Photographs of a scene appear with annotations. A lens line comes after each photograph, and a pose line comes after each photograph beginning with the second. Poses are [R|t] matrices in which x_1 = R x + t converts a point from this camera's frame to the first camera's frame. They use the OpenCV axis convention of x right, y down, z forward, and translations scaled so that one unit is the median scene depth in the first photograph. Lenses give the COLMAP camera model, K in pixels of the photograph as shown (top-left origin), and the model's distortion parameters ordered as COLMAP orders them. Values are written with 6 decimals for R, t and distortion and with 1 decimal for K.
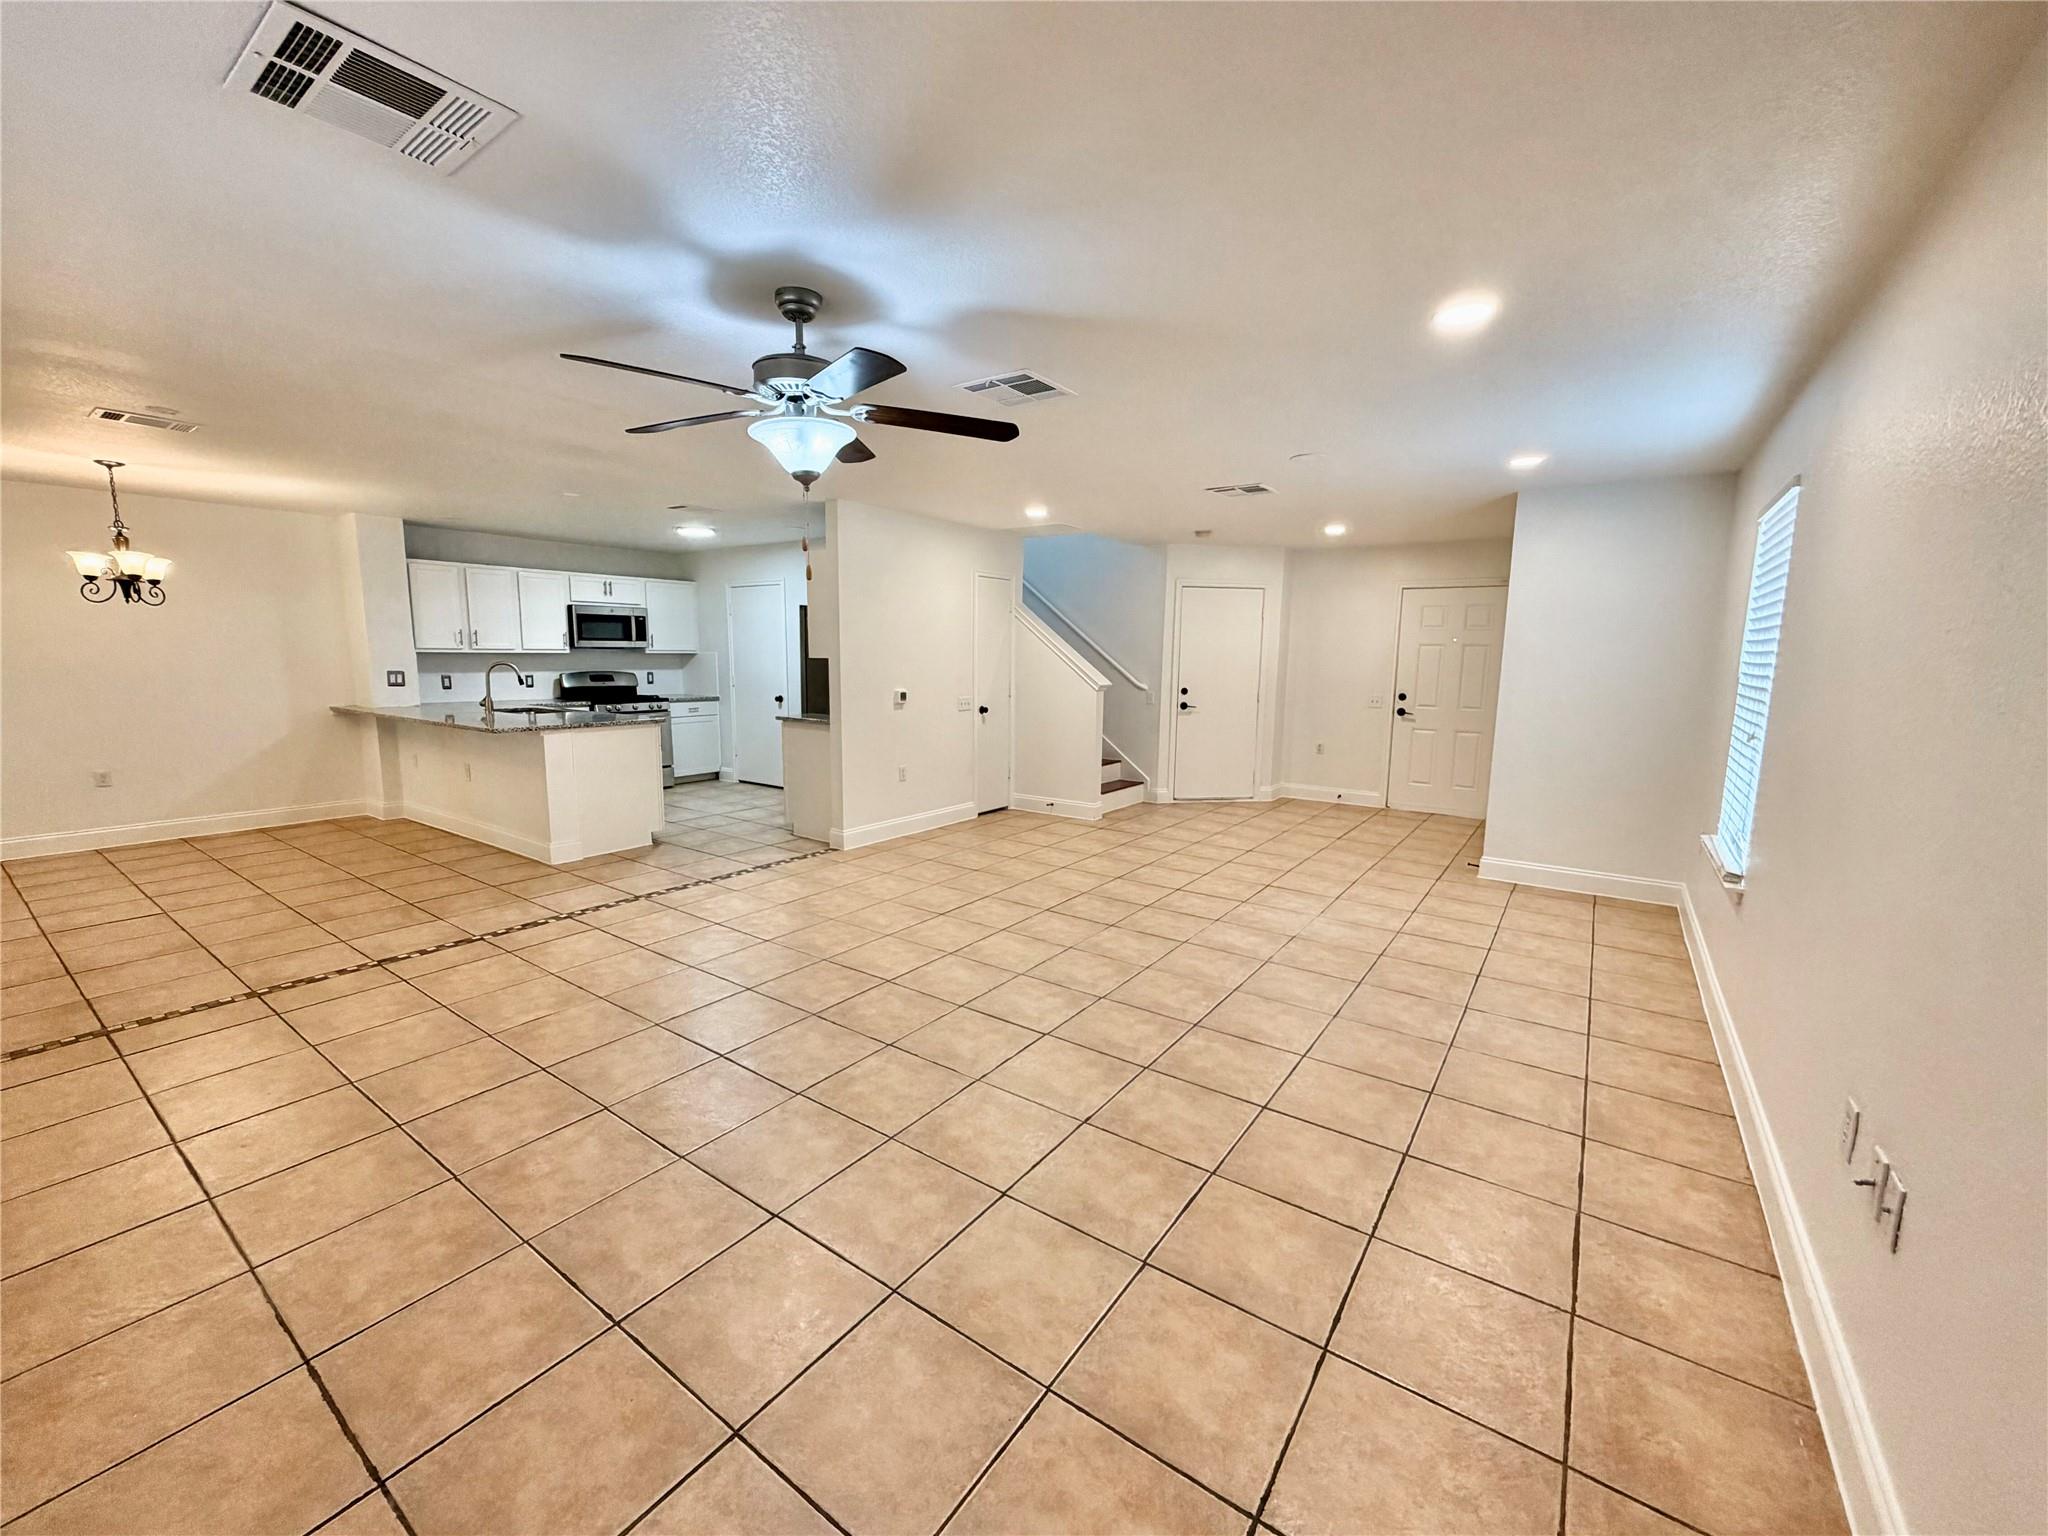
lens RADIAL K [[825.7, 0, 1024.0], [0, 825.7, 768.0], [0, 0, 1]] dist [0.000453, 0.000096]
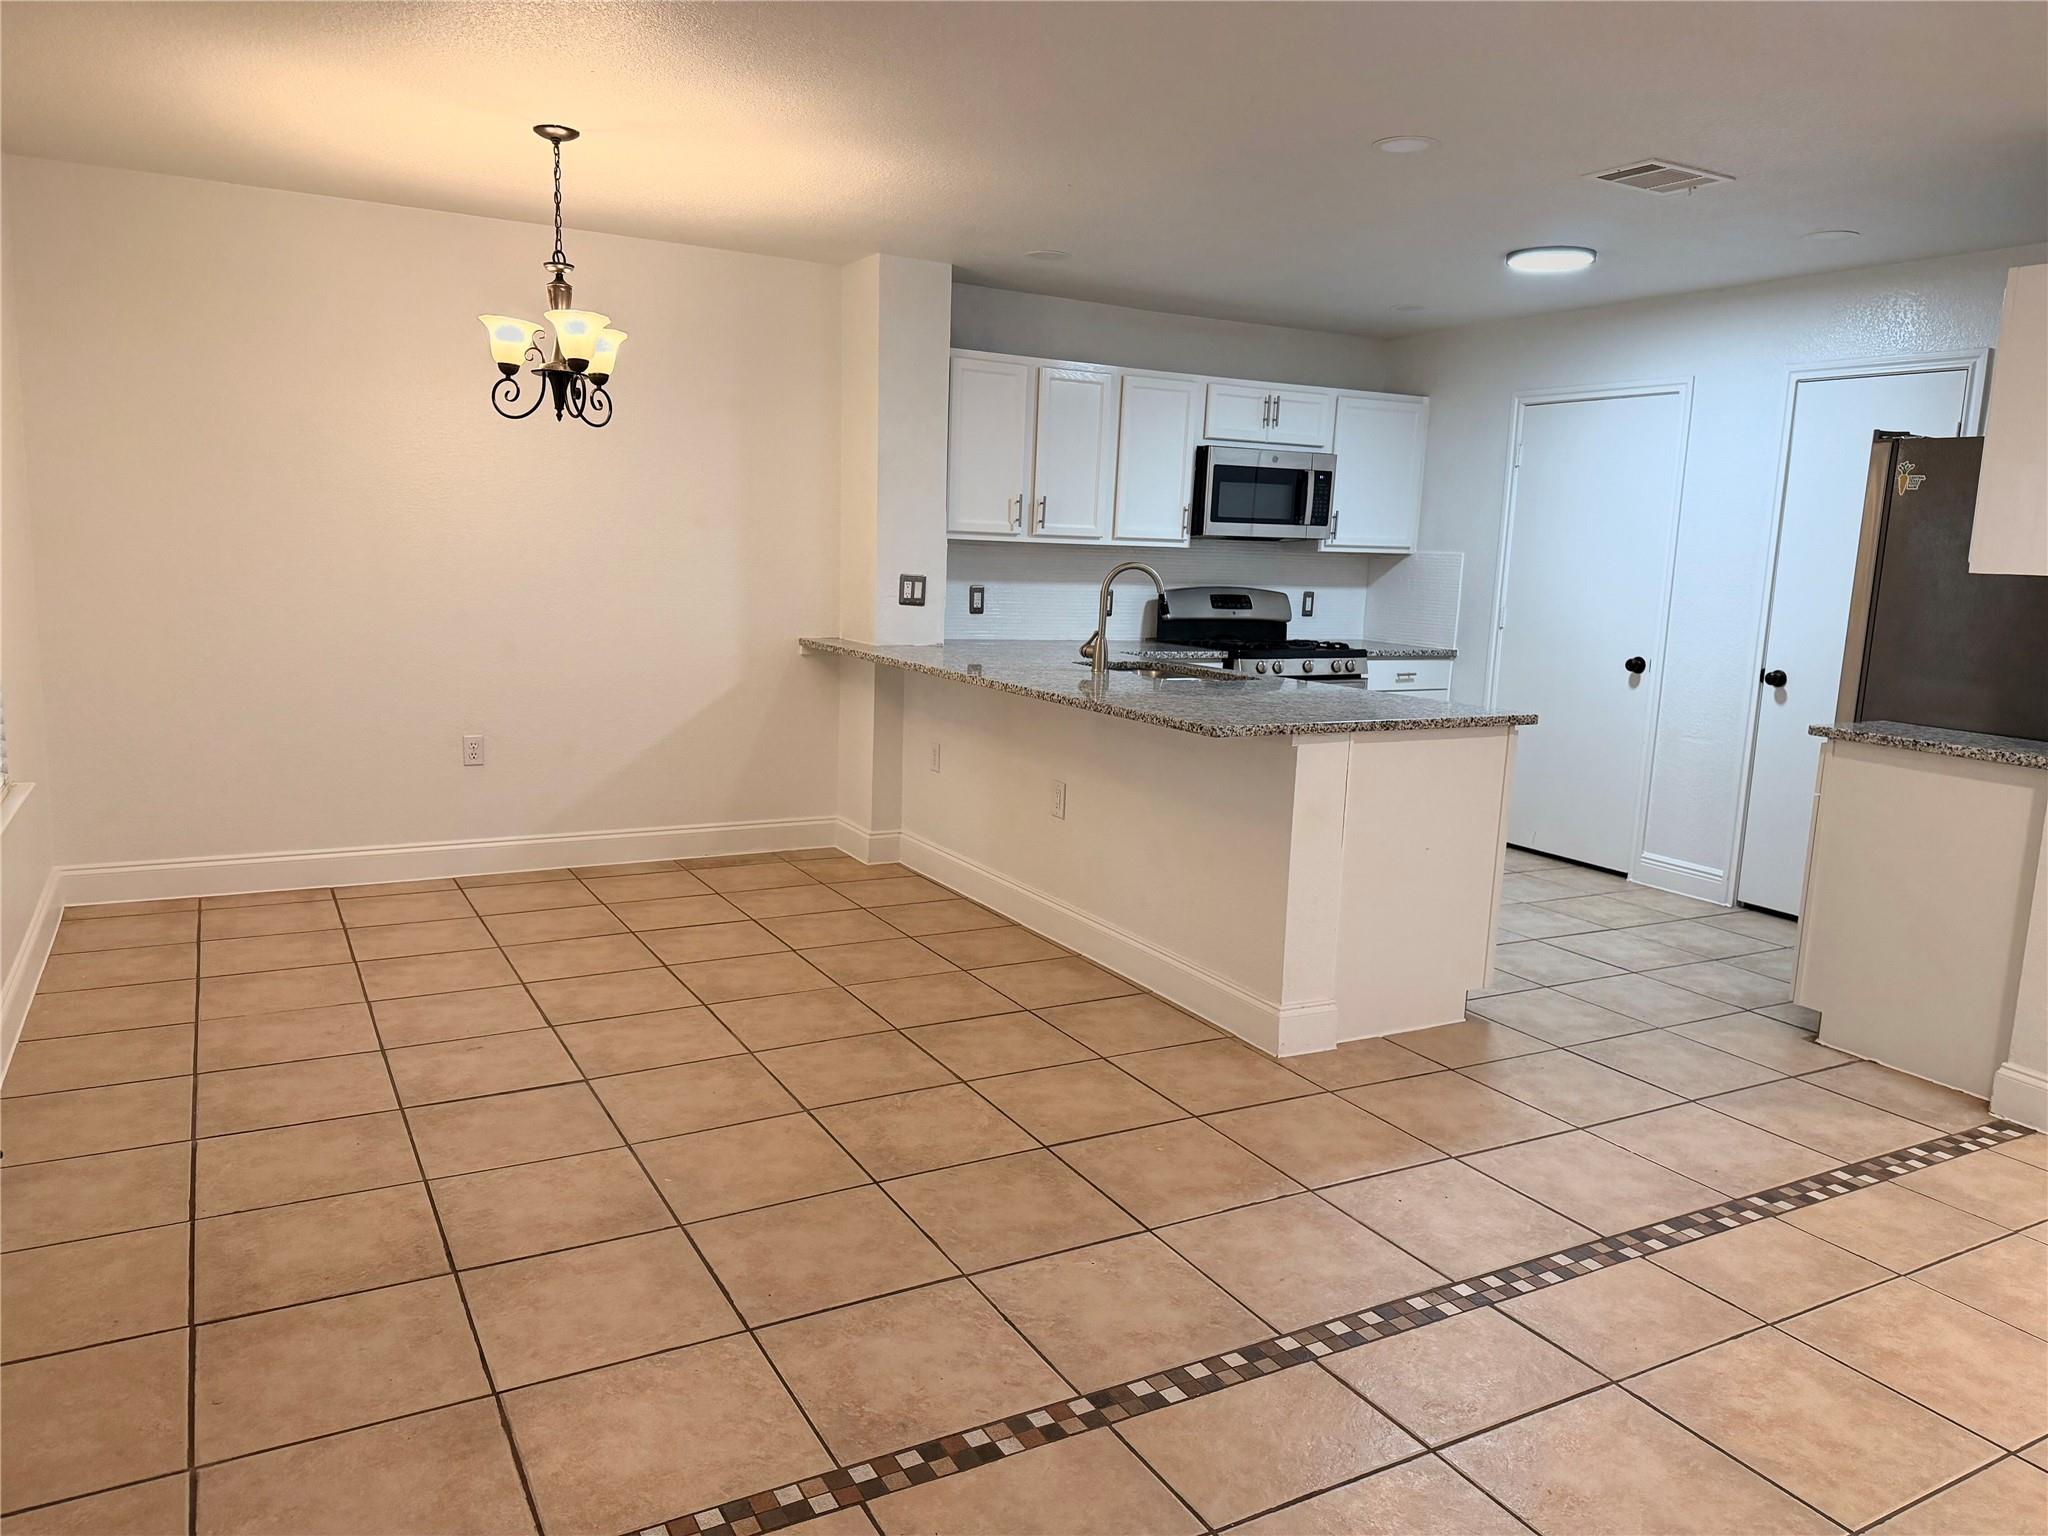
lens RADIAL K [[1443.3, 0, 1024.0], [0, 1443.3, 768.0], [0, 0, 1]] dist [0.192153, -0.346449]
pose [[0.900149, 0.088689, -0.426458, -0.307241], [-0.087901, 0.995896, 0.021577, -0.024426], [0.426621, 0.018064, 0.904250, 0.225965]]
